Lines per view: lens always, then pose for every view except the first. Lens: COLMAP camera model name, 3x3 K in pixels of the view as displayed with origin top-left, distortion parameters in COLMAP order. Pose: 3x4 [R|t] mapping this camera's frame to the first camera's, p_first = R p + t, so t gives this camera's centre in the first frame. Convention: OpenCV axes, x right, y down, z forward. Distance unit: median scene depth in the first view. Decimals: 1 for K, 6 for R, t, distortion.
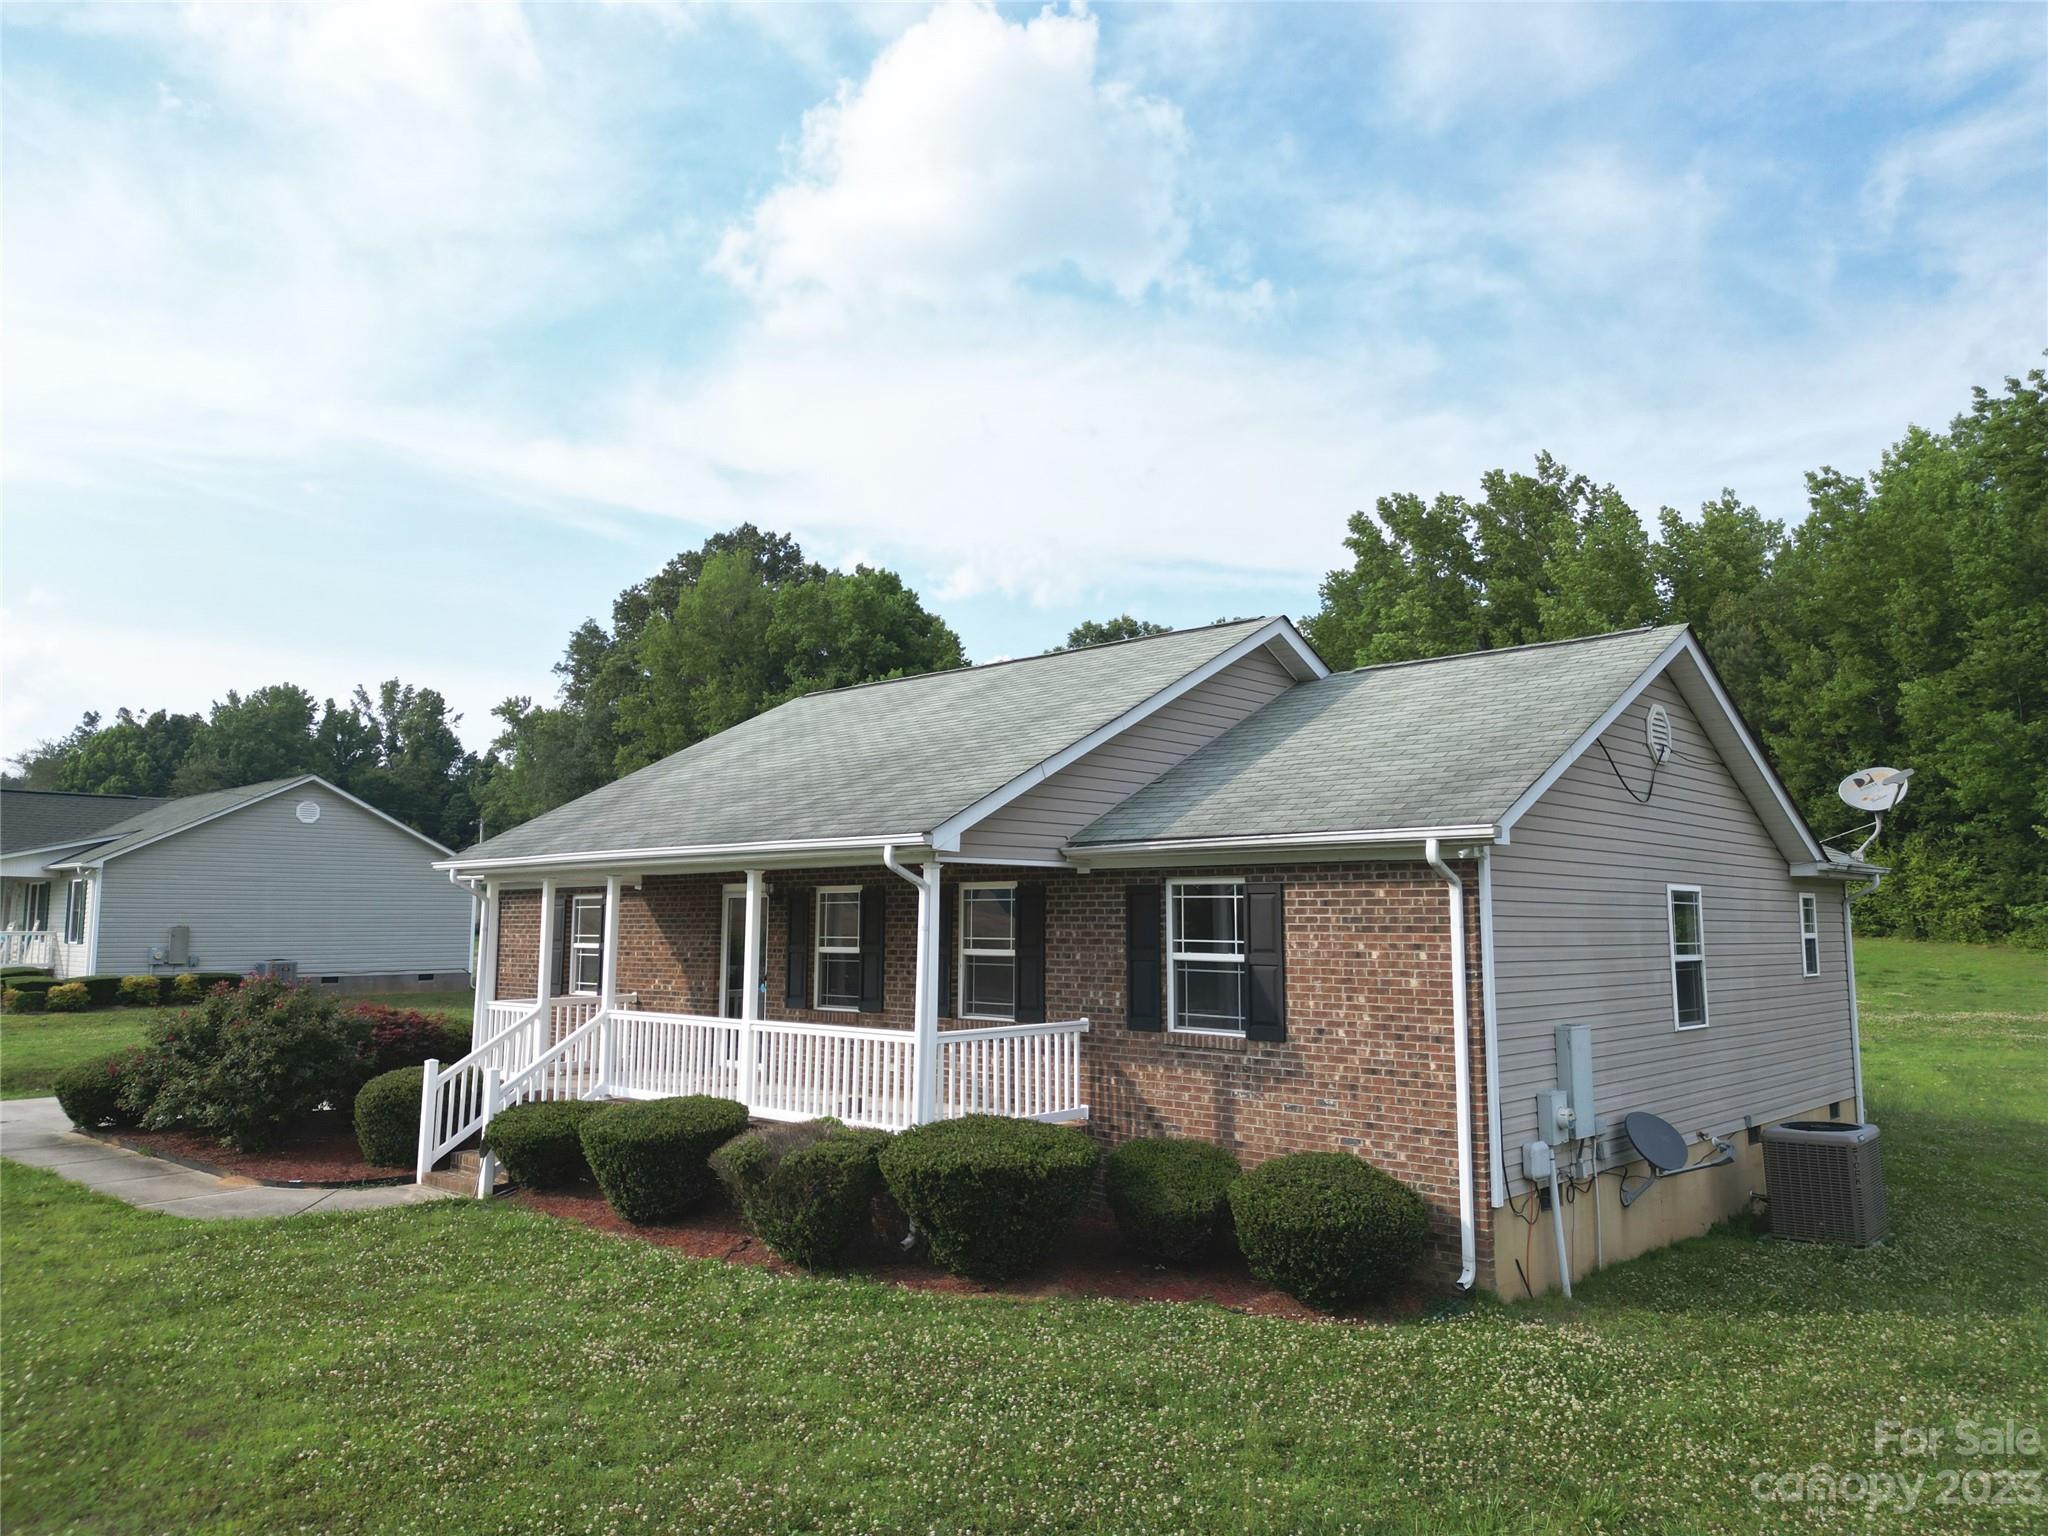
lens RADIAL K [[1449.4, 0, 1009.7], [0, 1449.4, 748.4], [0, 0, 1]] dist [0.085910, -0.102545]
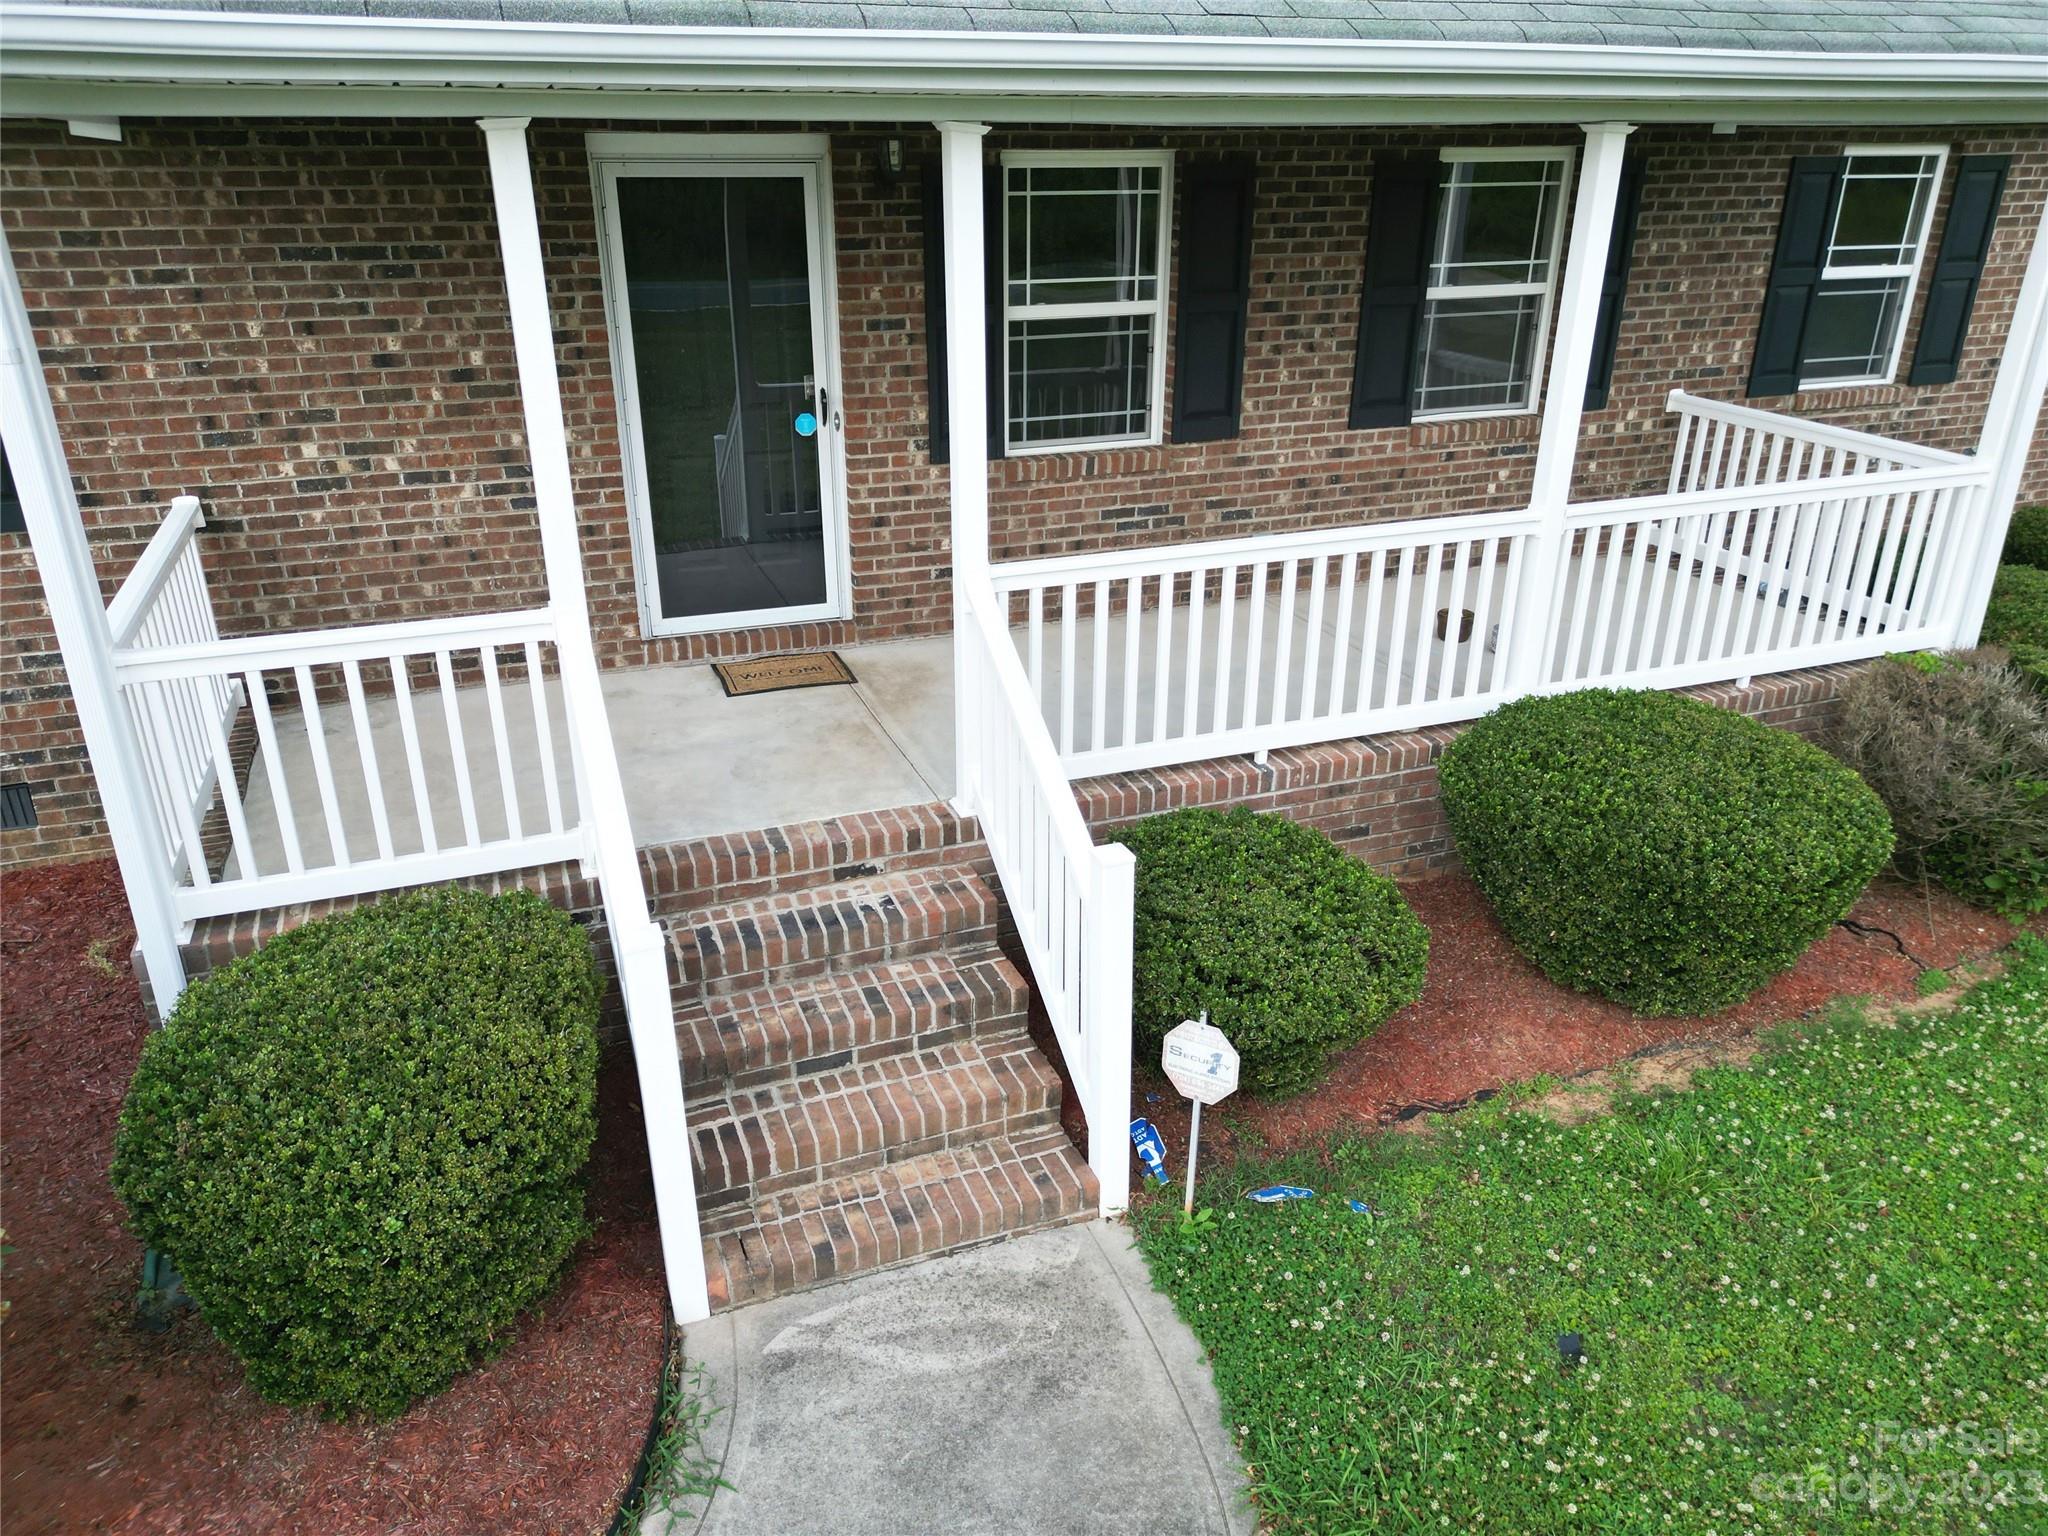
lens RADIAL K [[1455.0, 0, 1024.0], [0, 1455.0, 768.0], [0, 0, 1]] dist [0.080317, -0.072432]
pose [[0.429334, -0.360672, 0.828002, -0.566575], [-0.110223, 0.889020, 0.444404, 0.069803], [-0.896395, -0.282062, 0.341932, 0.865388]]
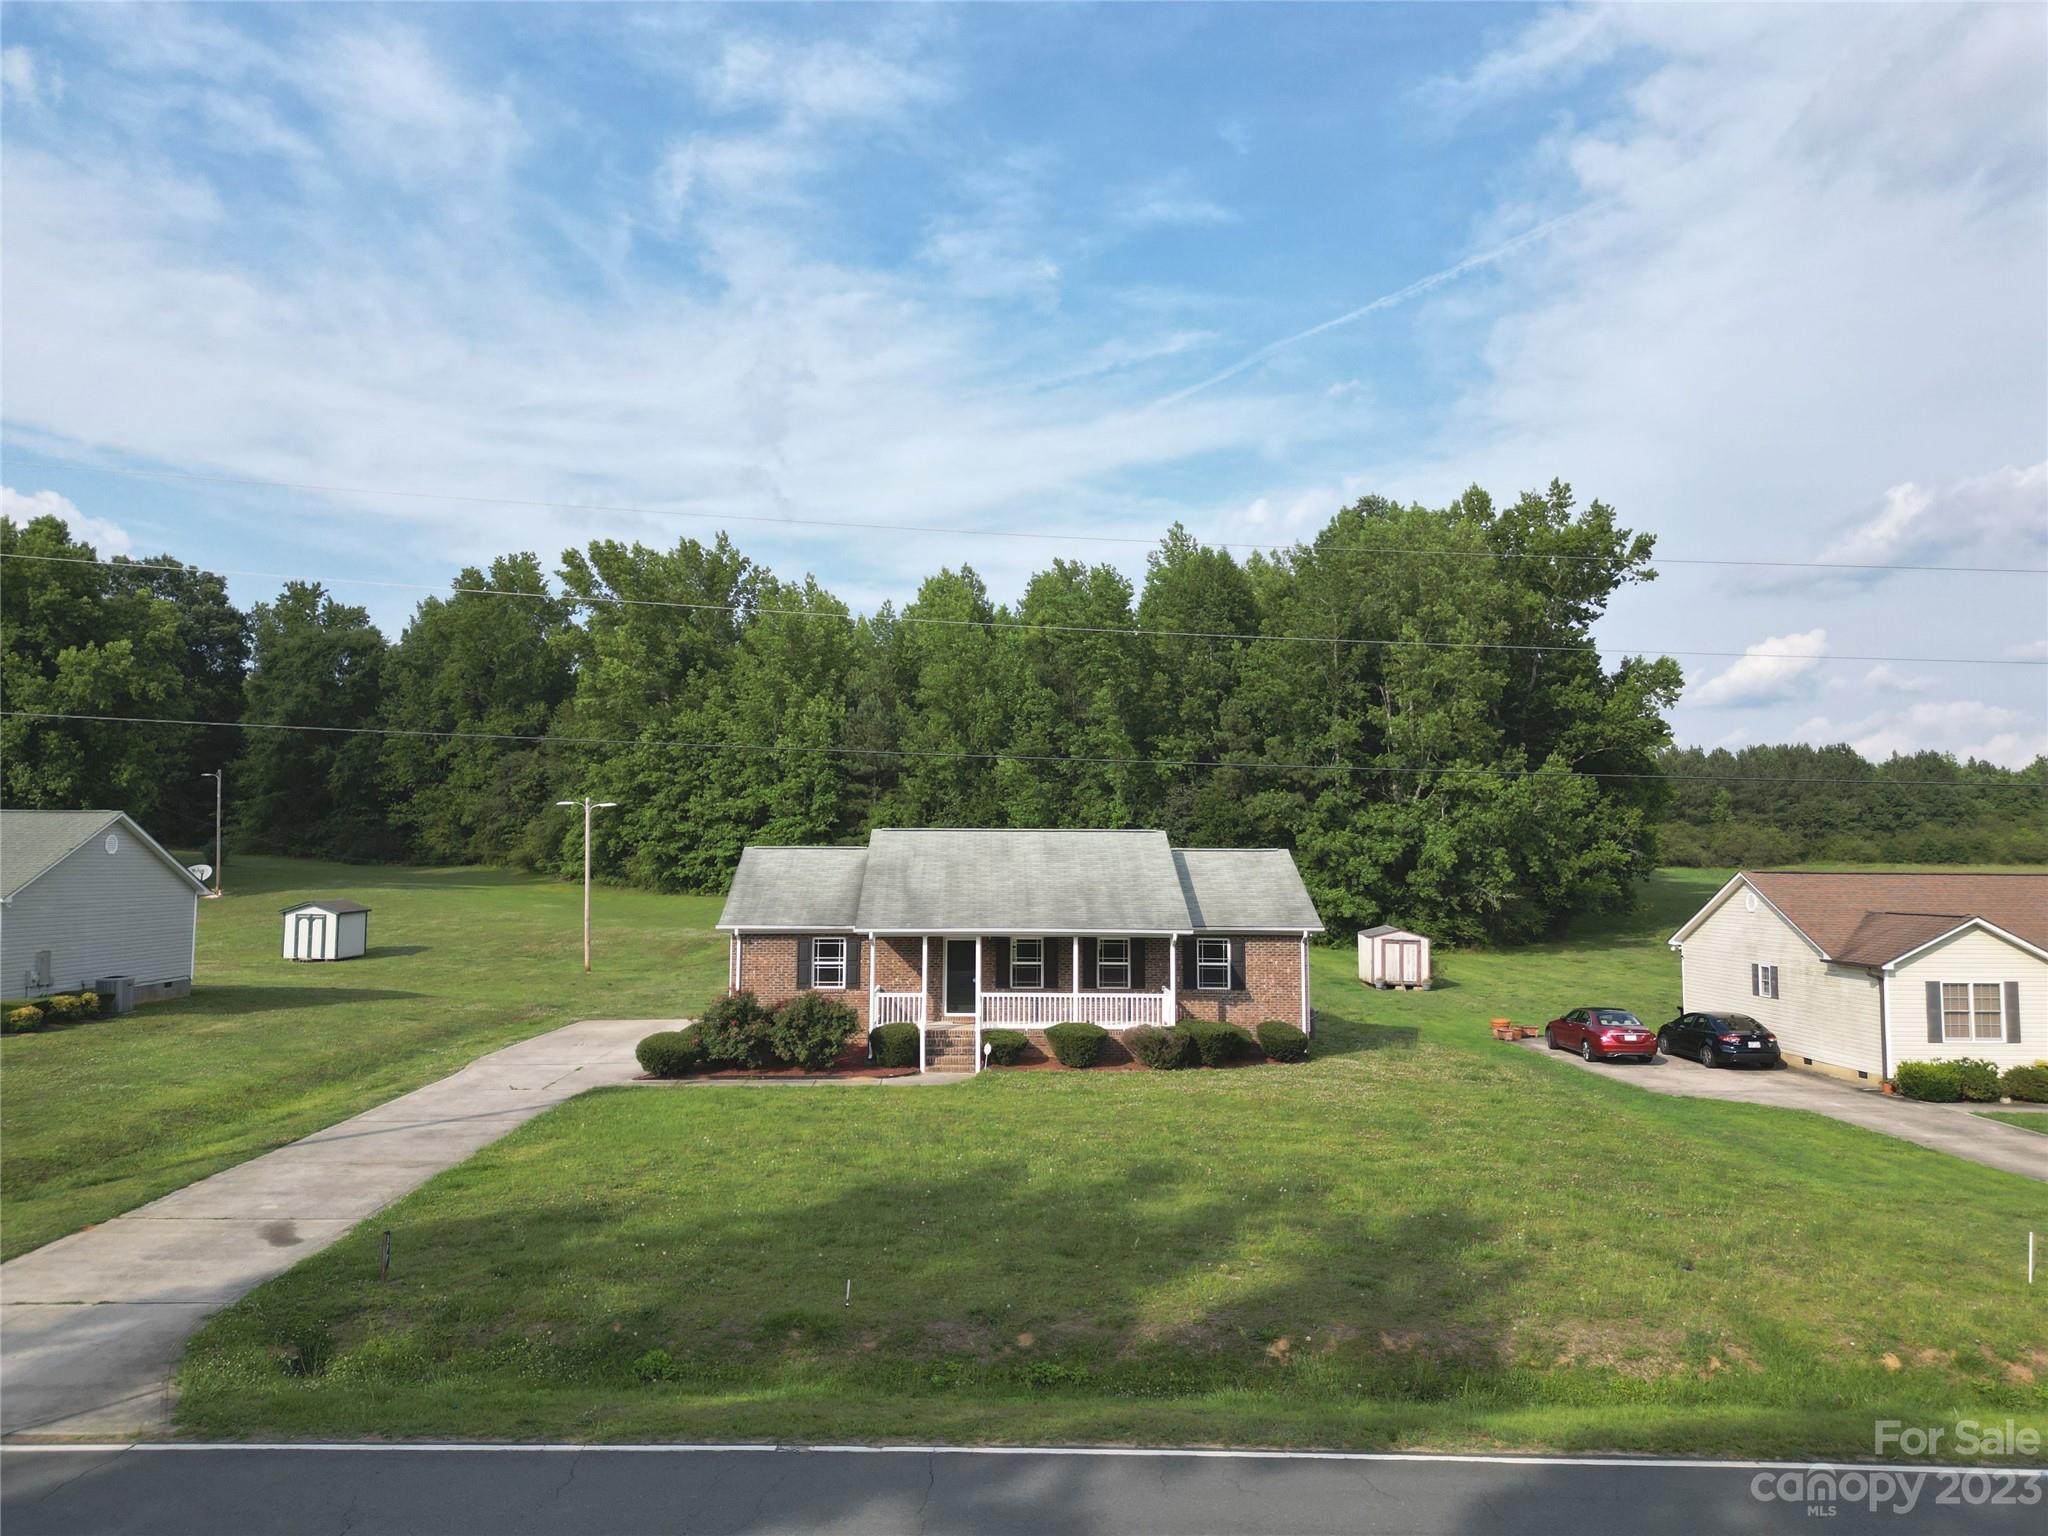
lens RADIAL K [[1449.4, 0, 1009.7], [0, 1449.4, 748.4], [0, 0, 1]] dist [0.085910, -0.102545]
pose [[0.708635, 0.055058, 0.703424, -1.945170], [-0.086452, 0.996214, 0.009118, -0.248583], [-0.700259, -0.067274, 0.710712, -0.704005]]
